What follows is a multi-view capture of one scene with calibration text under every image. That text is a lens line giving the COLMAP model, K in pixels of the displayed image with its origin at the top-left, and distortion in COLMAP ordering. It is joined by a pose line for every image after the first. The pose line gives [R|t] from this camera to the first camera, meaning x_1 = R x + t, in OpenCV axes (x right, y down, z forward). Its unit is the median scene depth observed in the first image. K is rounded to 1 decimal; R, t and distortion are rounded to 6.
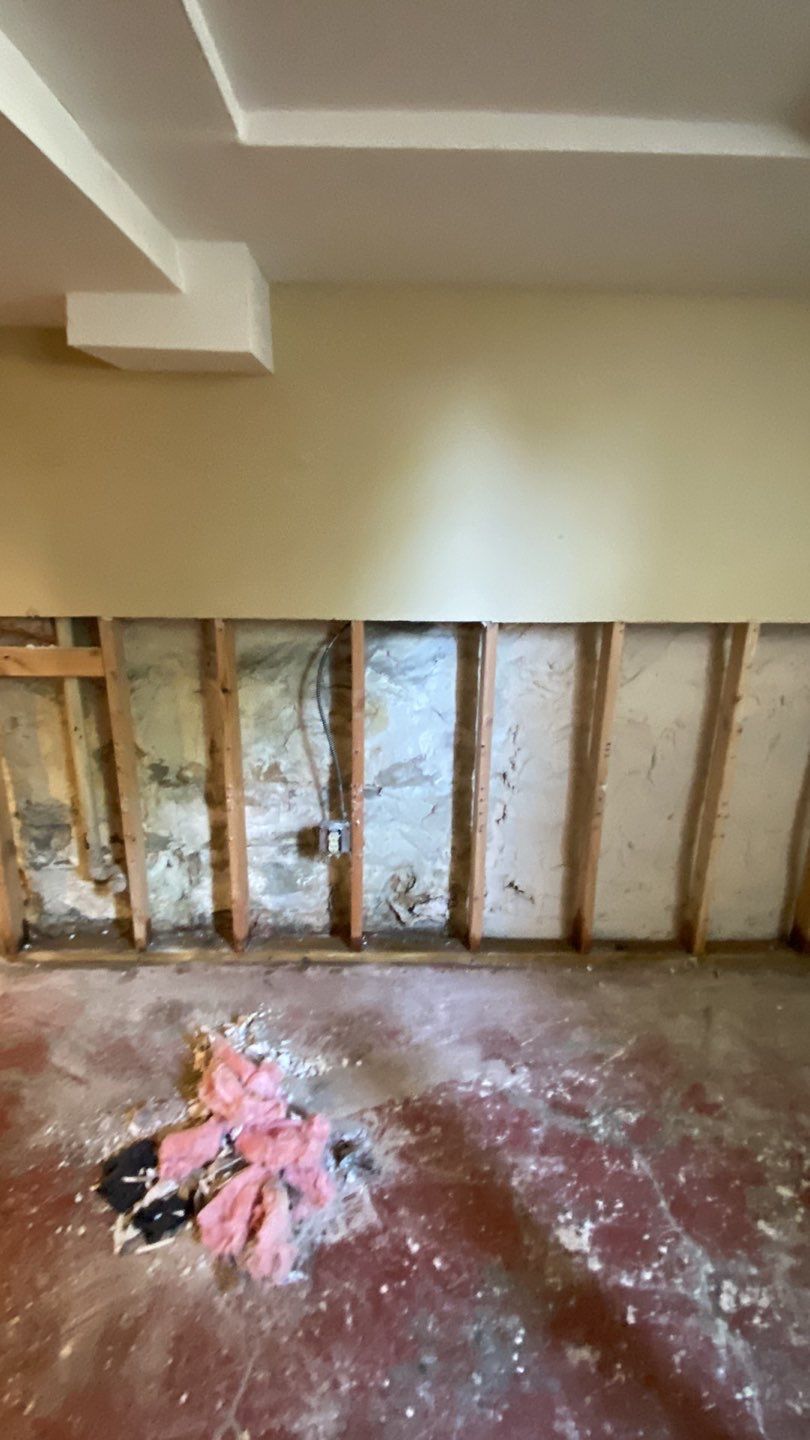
lens RADIAL K [[642.4, 0, 405.0], [0, 642.4, 720.0], [0, 0, 1]] dist [0.002484, -0.000061]
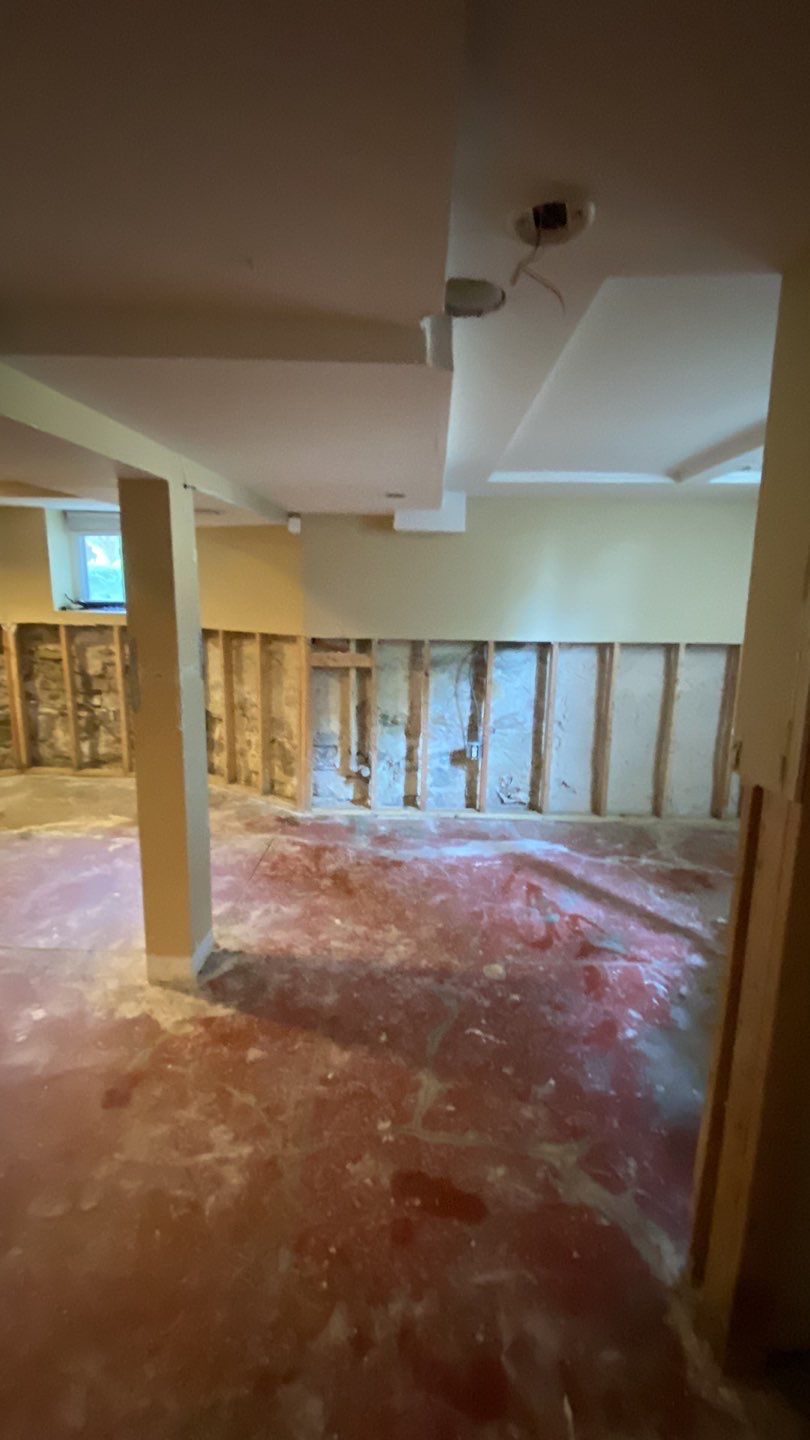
lens RADIAL K [[642.4, 0, 405.0], [0, 642.4, 720.0], [0, 0, 1]] dist [0.002484, -0.000061]
pose [[0.999474, 0.007712, -0.031514, -0.256357], [-0.010056, 0.997139, -0.074915, 0.233858], [0.030846, 0.075192, 0.996692, -0.964400]]
